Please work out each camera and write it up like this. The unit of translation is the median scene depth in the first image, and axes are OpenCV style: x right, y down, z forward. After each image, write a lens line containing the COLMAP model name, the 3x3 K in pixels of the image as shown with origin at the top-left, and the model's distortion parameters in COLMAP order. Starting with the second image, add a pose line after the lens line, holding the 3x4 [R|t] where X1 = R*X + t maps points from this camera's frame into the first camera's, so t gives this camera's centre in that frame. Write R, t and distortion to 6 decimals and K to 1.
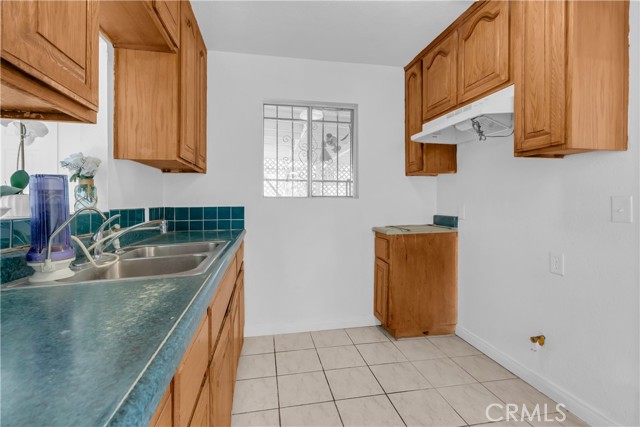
lens RADIAL K [[299.4, 0, 320.9], [0, 299.4, 201.3], [0, 0, 1]] dist [0.001110, 0.000251]
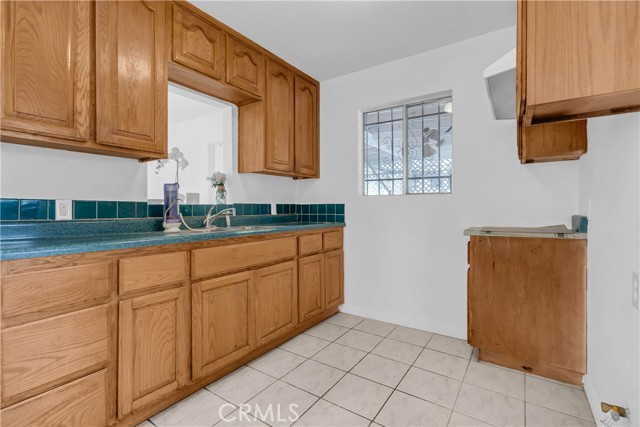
lens RADIAL K [[296.8, 0, 319.7], [0, 296.8, 210.1], [0, 0, 1]] dist [0.002006, -0.000215]
pose [[0.704493, 0.009235, -0.709651, 0.519152], [0.000135, 0.999914, 0.013147, 0.027220], [0.709711, -0.009357, 0.704431, 0.097604]]
